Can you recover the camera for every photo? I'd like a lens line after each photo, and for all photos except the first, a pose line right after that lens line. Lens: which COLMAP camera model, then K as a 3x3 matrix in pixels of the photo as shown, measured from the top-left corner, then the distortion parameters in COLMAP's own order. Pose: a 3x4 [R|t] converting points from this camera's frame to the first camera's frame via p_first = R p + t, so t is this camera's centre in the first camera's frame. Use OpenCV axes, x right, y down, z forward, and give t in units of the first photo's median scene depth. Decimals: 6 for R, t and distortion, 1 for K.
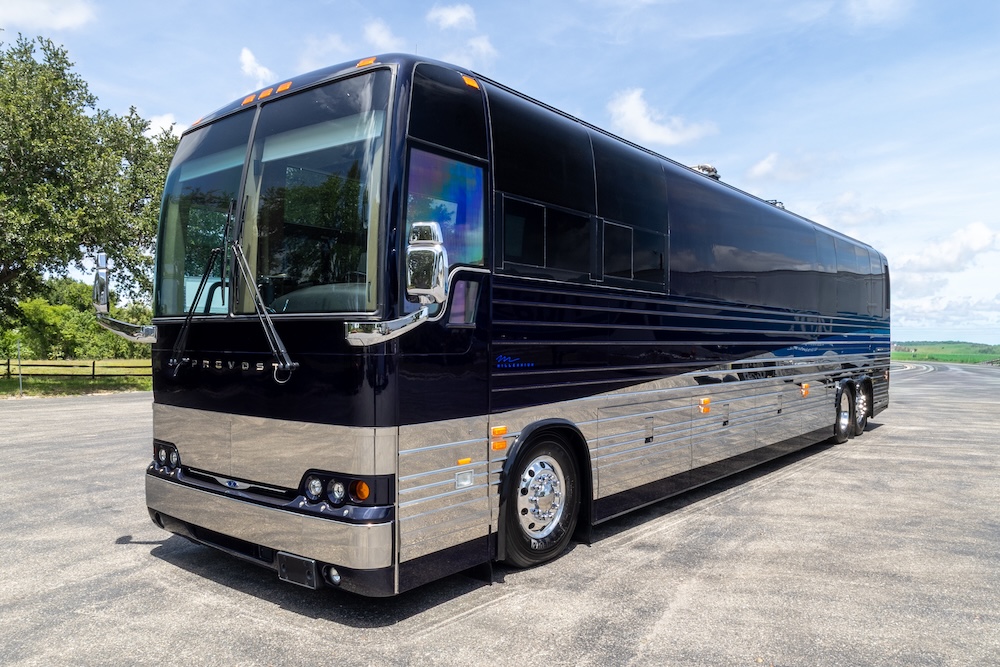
lens RADIAL K [[728.4, 0, 497.0], [0, 728.4, 332.7], [0, 0, 1]] dist [0.027206, -0.021035]
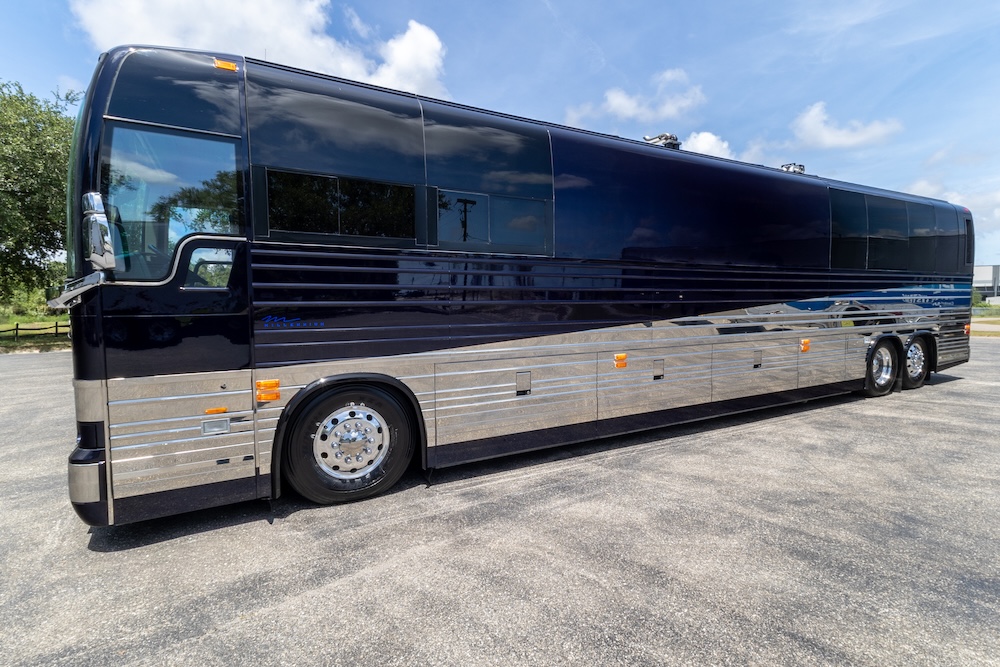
lens RADIAL K [[491.1, 0, 517.0], [0, 491.1, 314.5], [0, 0, 1]] dist [0.010434, -0.000713]
pose [[0.933429, -0.000054, -0.358763, 0.574977], [0.014143, 0.999228, 0.036647, 0.006831], [0.358484, -0.039281, 0.932709, 0.406914]]
